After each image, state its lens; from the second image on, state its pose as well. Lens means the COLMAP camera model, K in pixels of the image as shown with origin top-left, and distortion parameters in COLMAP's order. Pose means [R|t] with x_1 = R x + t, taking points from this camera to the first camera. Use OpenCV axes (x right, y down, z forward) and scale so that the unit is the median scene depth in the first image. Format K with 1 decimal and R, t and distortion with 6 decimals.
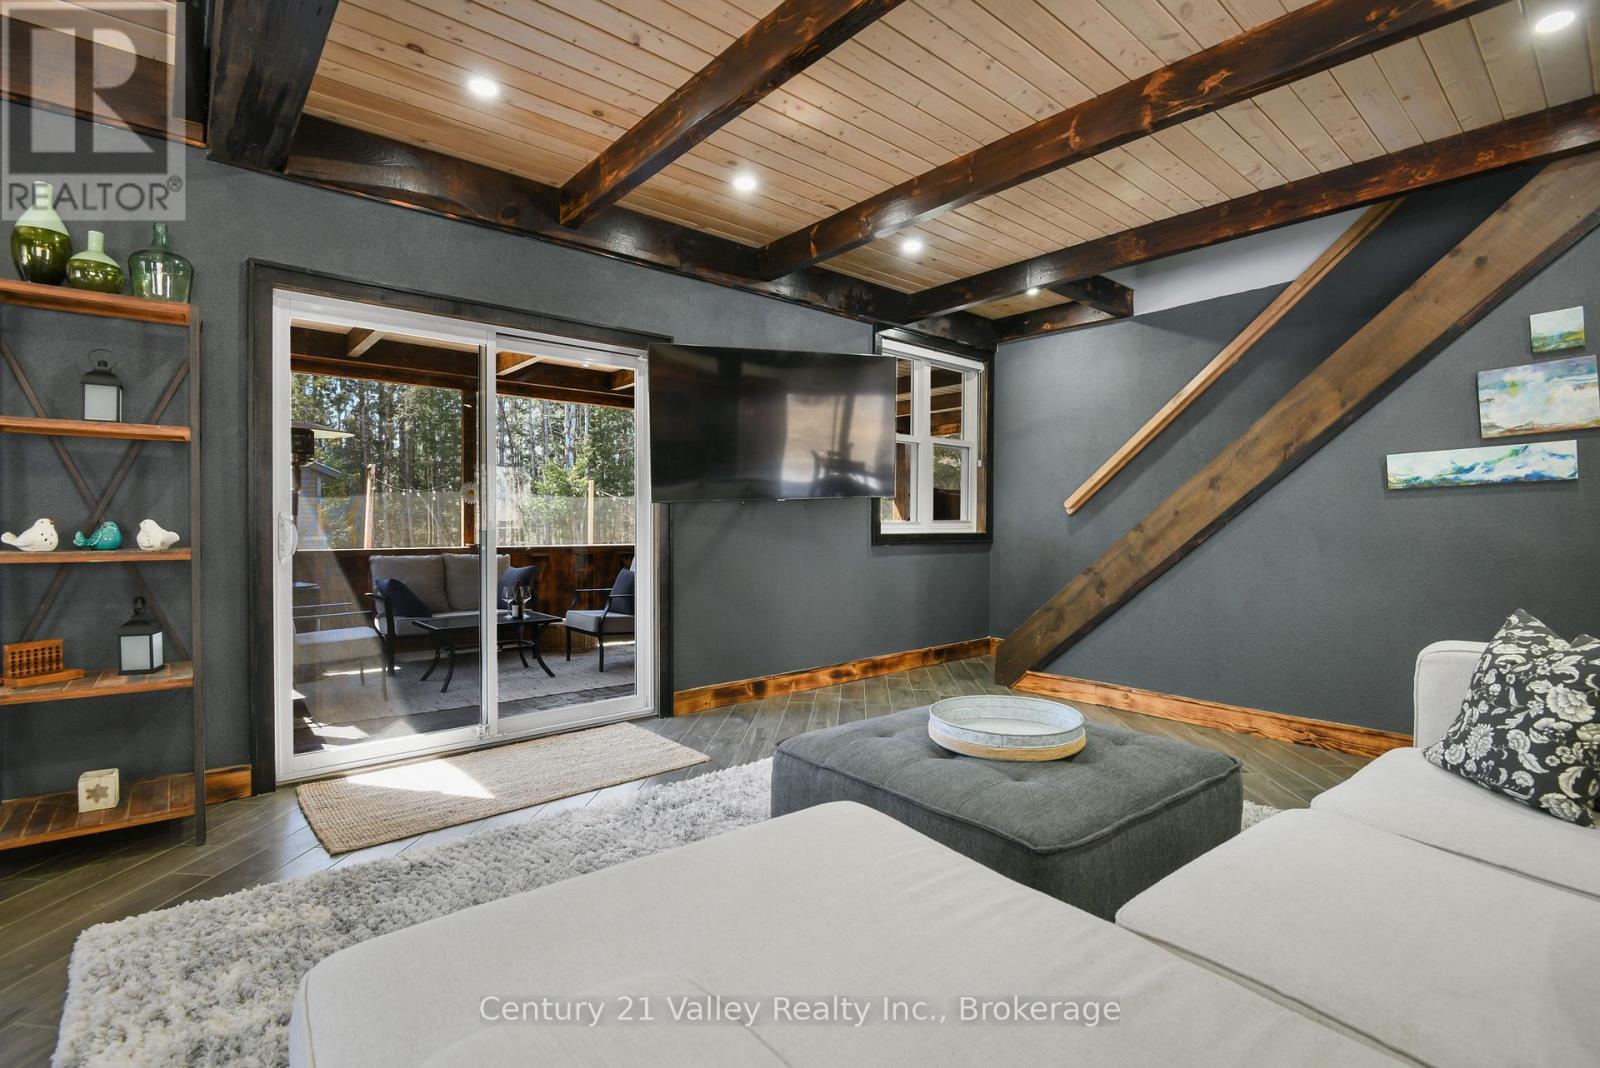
lens RADIAL K [[737.0, 0, 801.6], [0, 737.0, 527.9], [0, 0, 1]] dist [-0.012351, -0.000229]
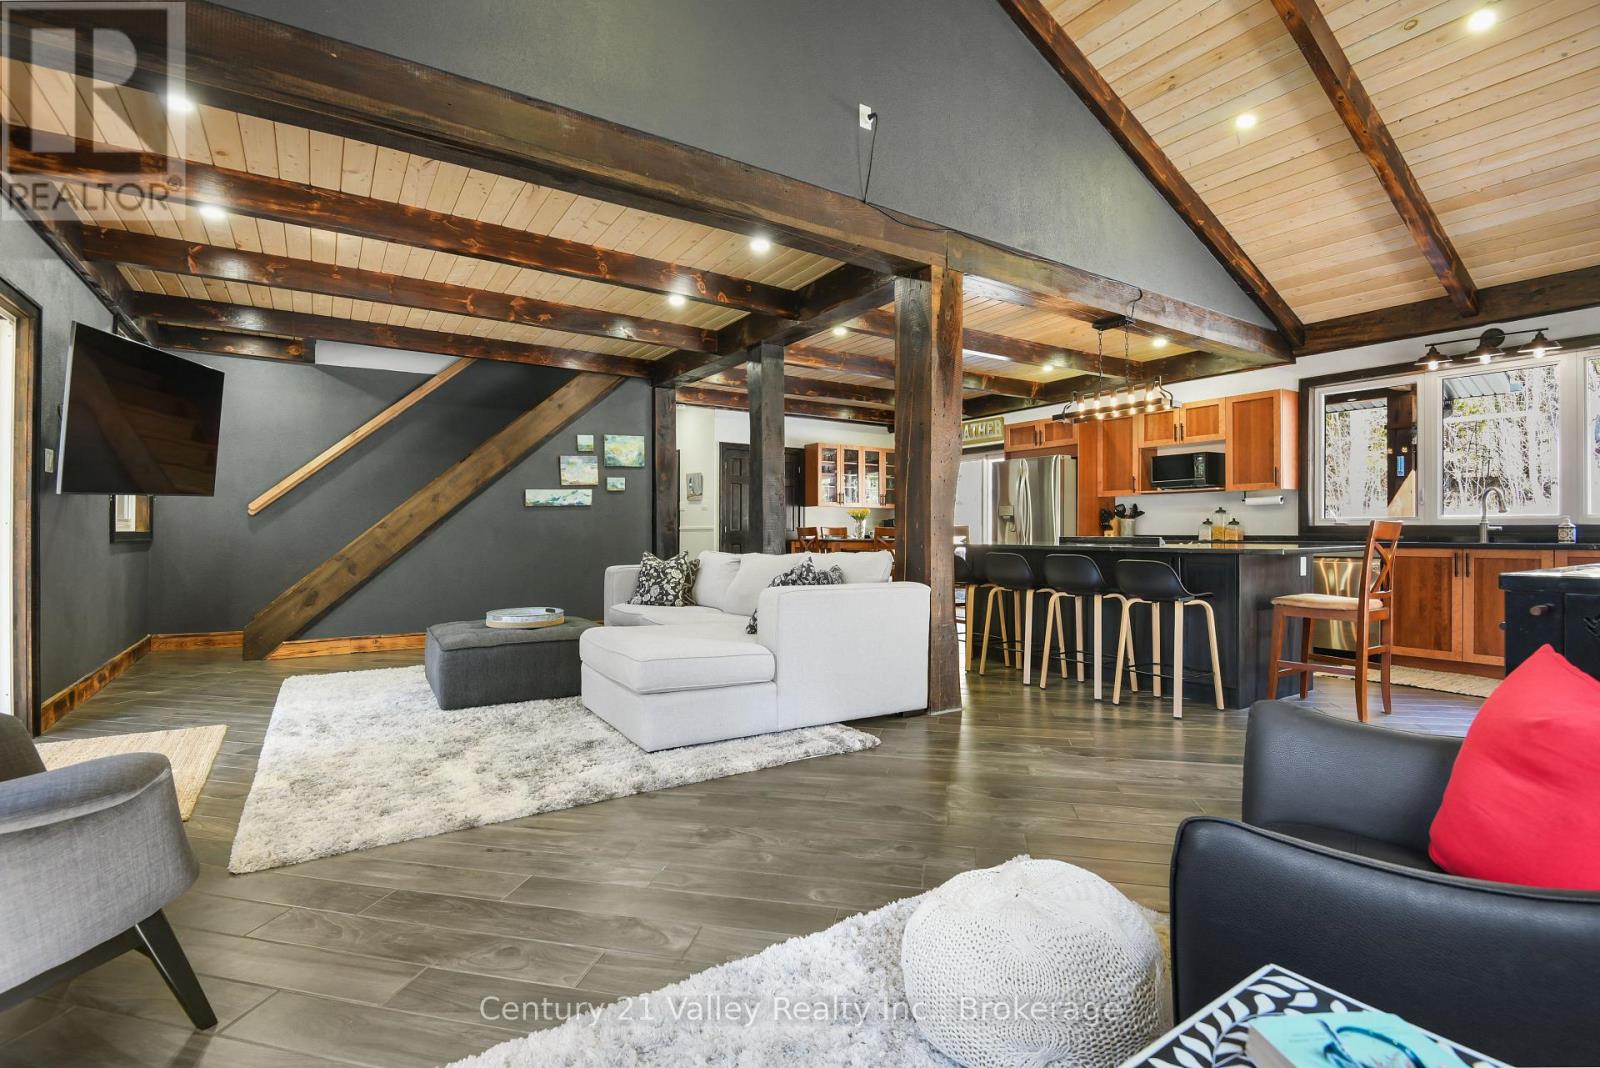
lens RADIAL K [[737.0, 0, 804.8], [0, 737.0, 534.3], [0, 0, 1]] dist [-0.012351, -0.000229]
pose [[0.131455, -0.006276, 0.991302, -1.045527], [0.004989, 0.999971, 0.005669, 0.015705], [-0.991310, 0.004201, 0.131483, -0.033180]]
